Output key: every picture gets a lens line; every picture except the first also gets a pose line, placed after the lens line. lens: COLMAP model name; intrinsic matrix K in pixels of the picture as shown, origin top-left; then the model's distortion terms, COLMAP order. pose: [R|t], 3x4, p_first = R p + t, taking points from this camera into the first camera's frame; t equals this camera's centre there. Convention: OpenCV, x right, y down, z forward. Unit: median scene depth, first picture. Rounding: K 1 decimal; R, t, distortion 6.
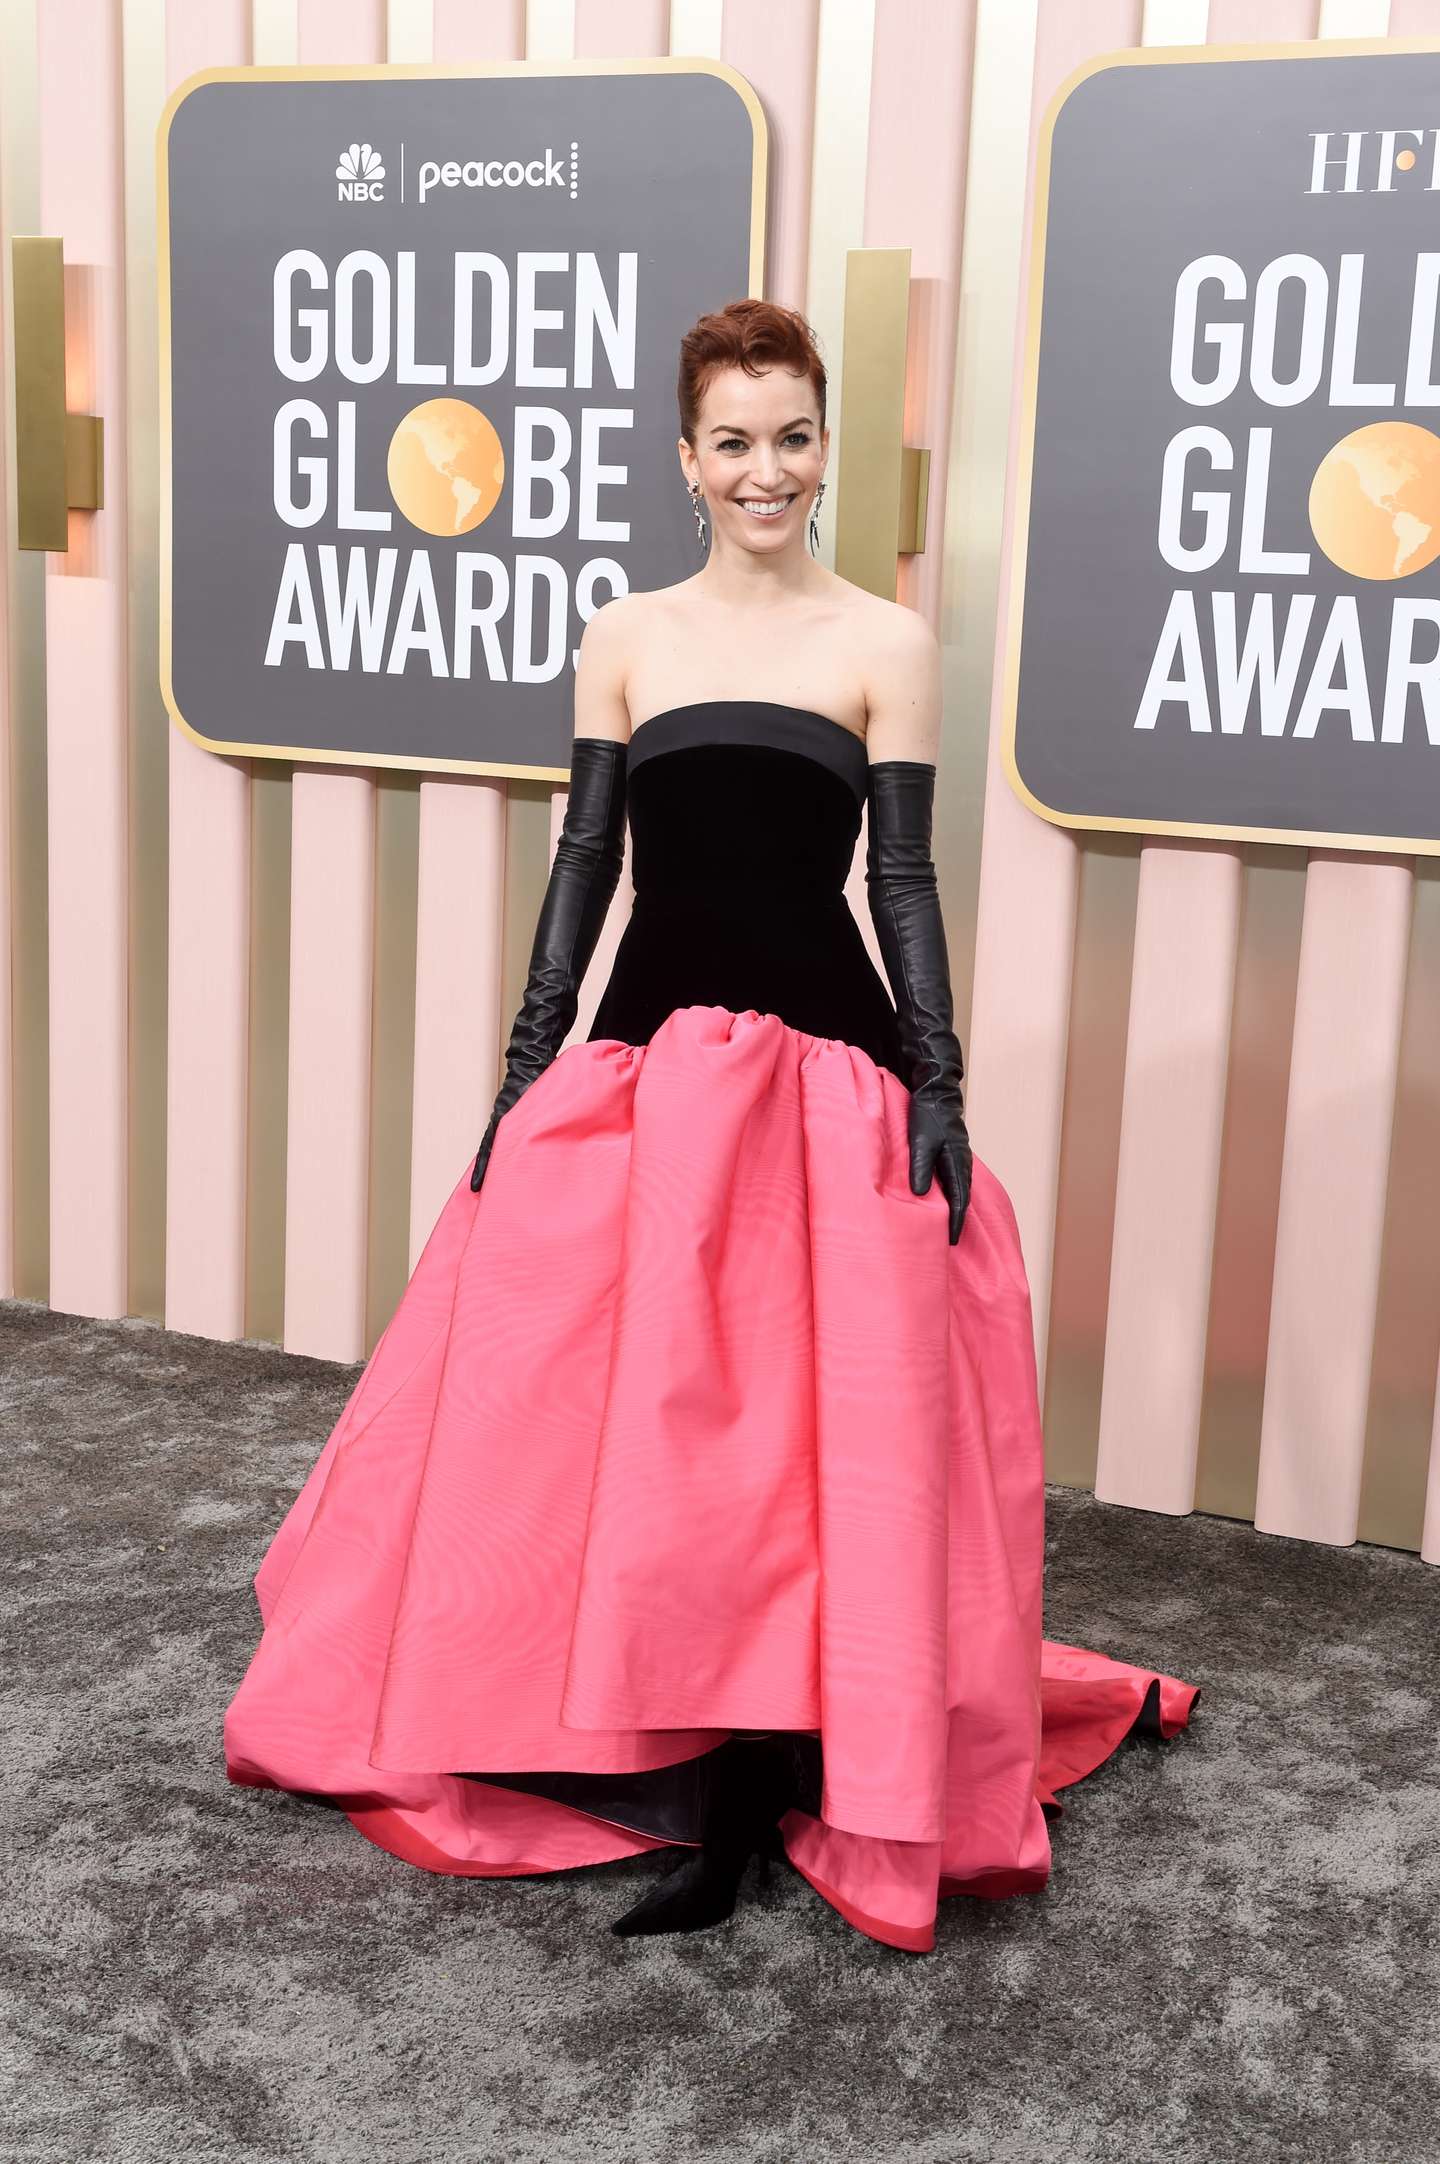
lens RADIAL K [[3269.8, 0, 685.9], [0, 3269.8, 1085.5], [0, 0, 1]] dist [0.105696, 0.575559]
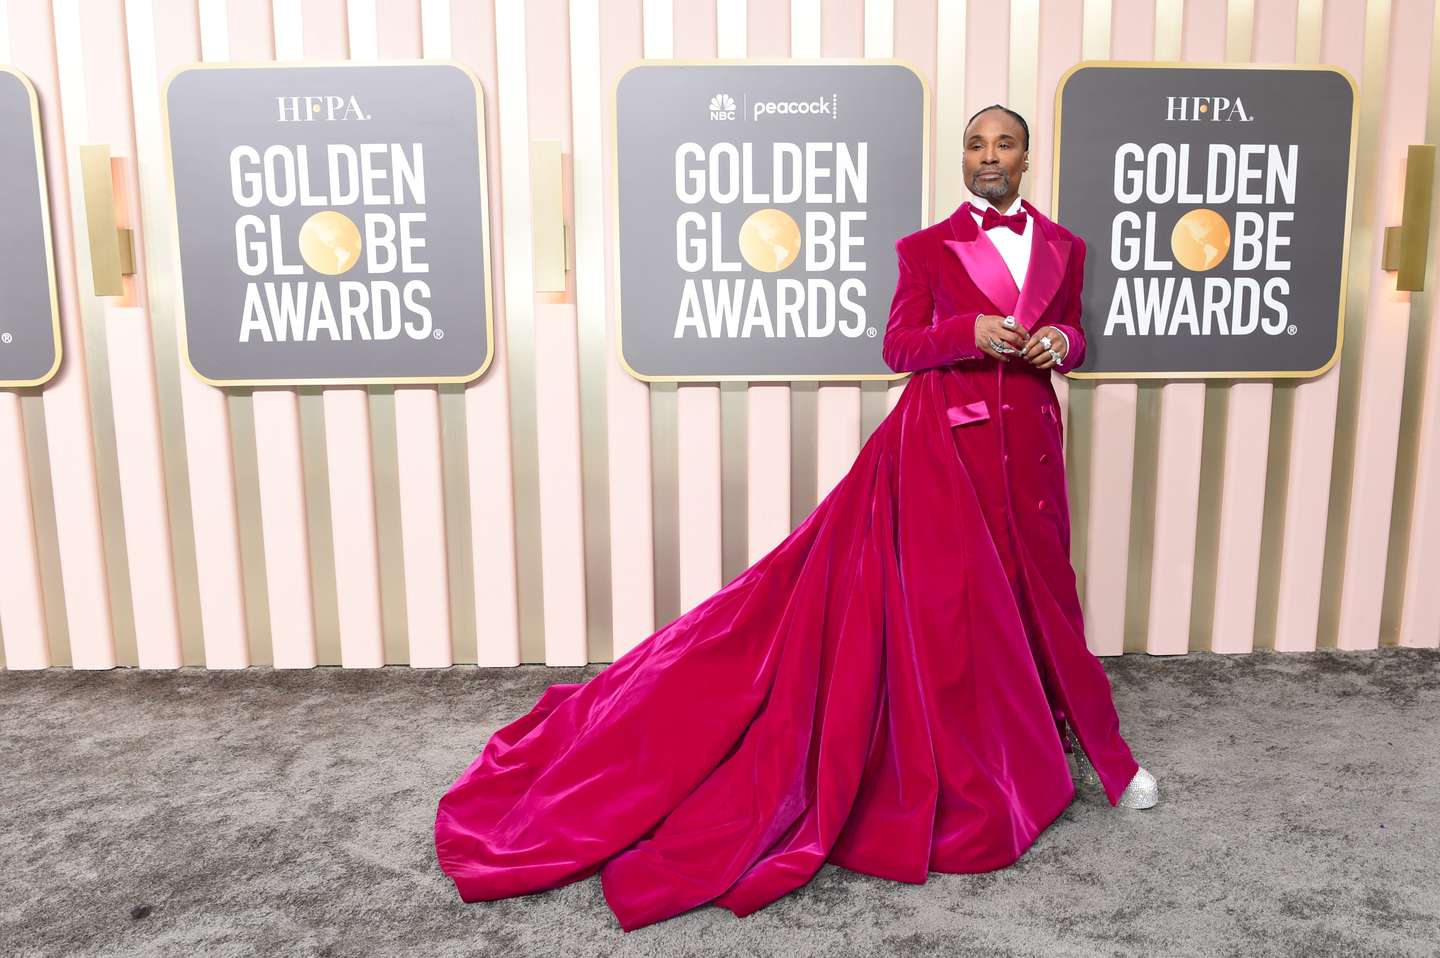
lens RADIAL K [[1312.8, 0, 718.4], [0, 1312.8, 501.2], [0, 0, 1]] dist [0.002350, -0.182804]
pose [[0.878897, -0.134442, 0.457674, -0.583939], [0.124503, 0.990857, 0.051975, -0.075415], [-0.460477, 0.011301, 0.887600, 0.281377]]
